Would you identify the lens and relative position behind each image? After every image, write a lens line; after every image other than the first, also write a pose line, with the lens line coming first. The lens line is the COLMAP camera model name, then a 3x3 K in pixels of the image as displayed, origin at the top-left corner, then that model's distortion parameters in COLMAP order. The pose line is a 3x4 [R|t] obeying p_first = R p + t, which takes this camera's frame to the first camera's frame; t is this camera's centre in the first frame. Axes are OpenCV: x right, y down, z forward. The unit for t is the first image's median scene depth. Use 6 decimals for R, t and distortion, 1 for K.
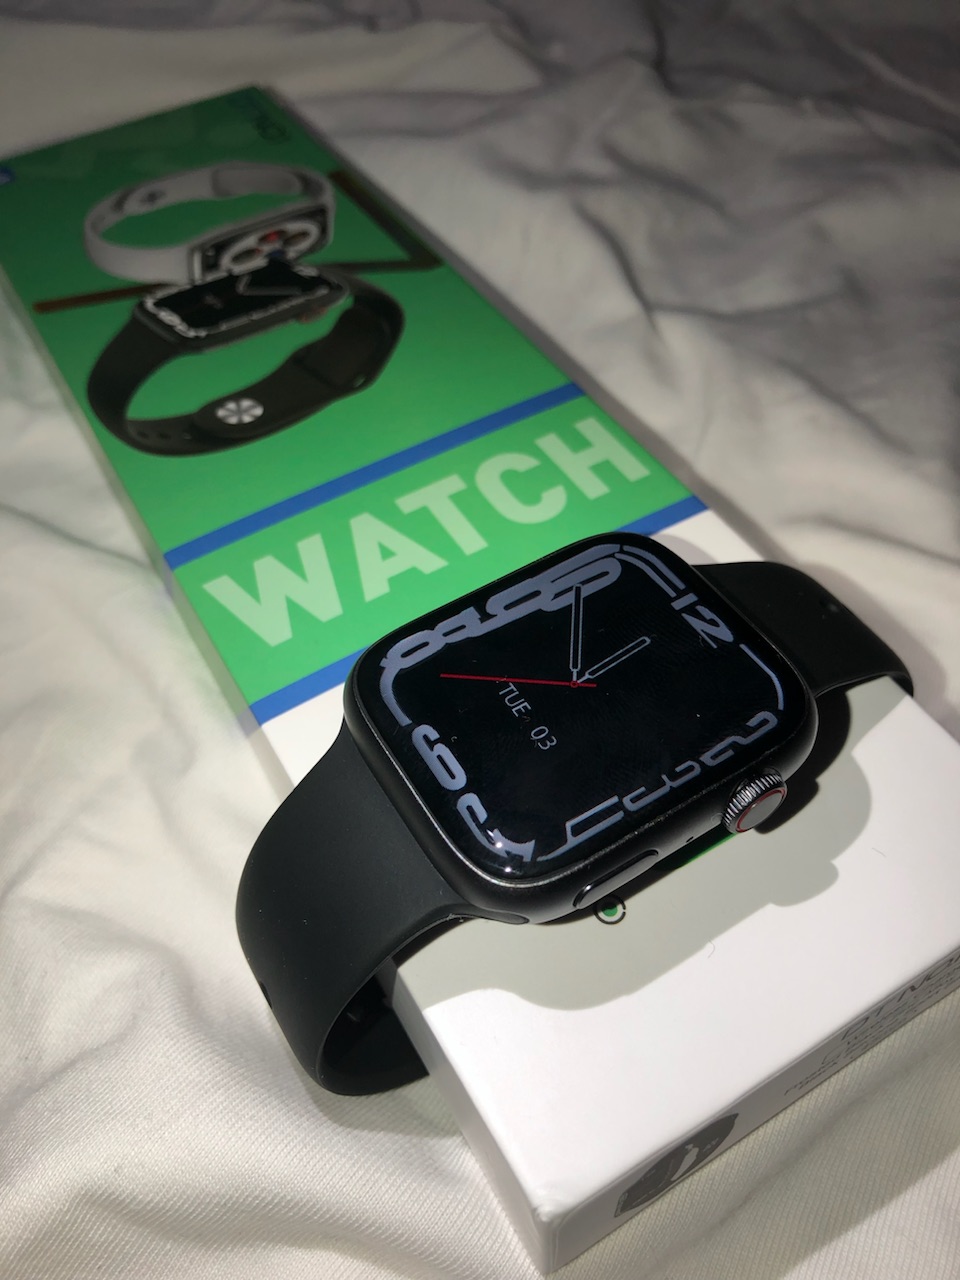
lens RADIAL K [[1157.7, 0, 520.7], [0, 1157.7, 638.2], [0, 0, 1]] dist [0.000312, -0.238775]
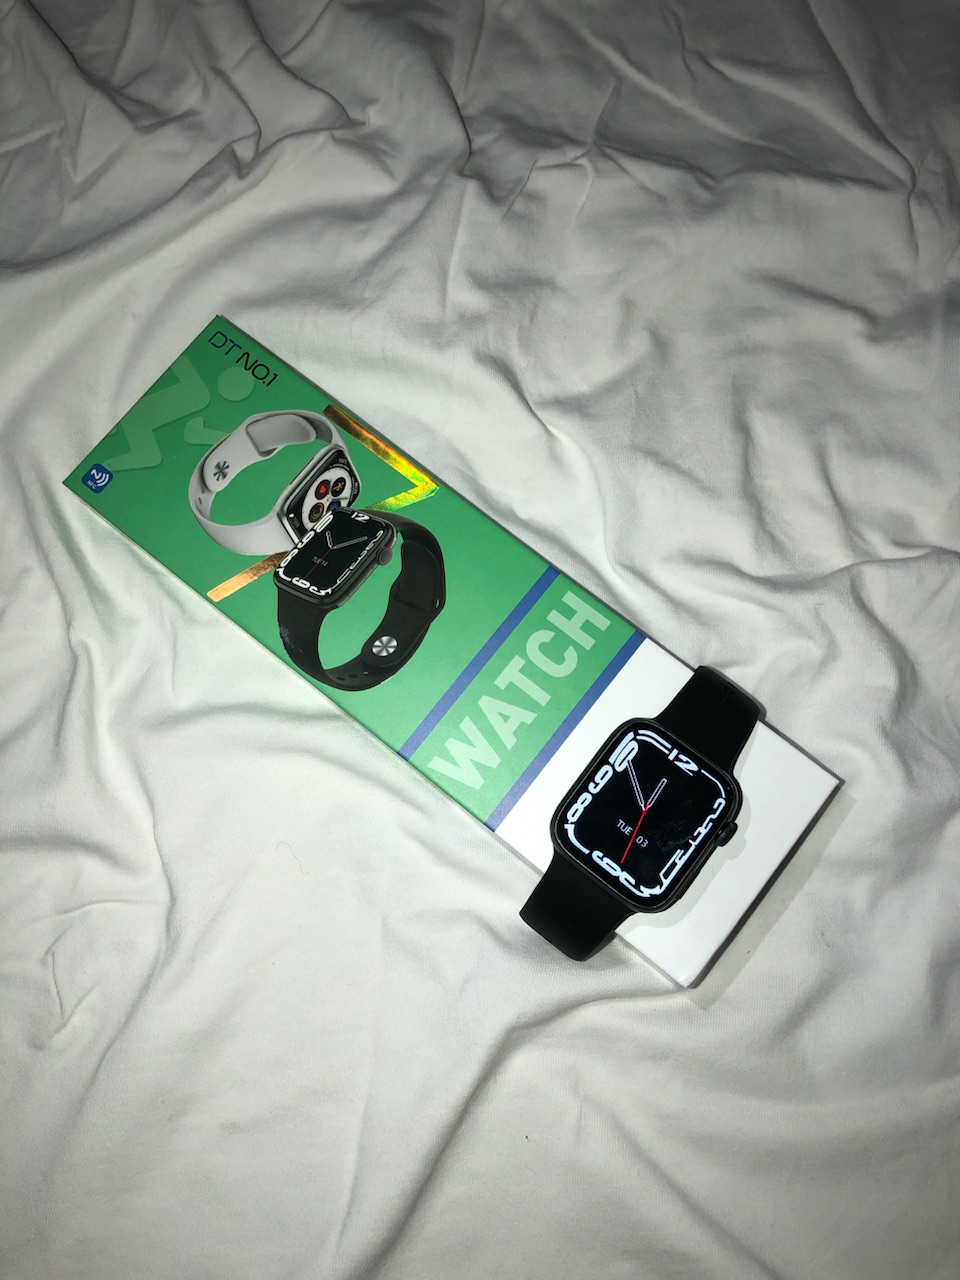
lens RADIAL K [[1157.7, 0, 520.7], [0, 1157.7, 638.2], [0, 0, 1]] dist [0.000312, -0.238775]
pose [[0.939489, -0.328460, 0.097341, -0.215973], [0.247169, 0.846640, 0.471284, -1.014592], [-0.237211, -0.418706, 0.876593, -0.640637]]
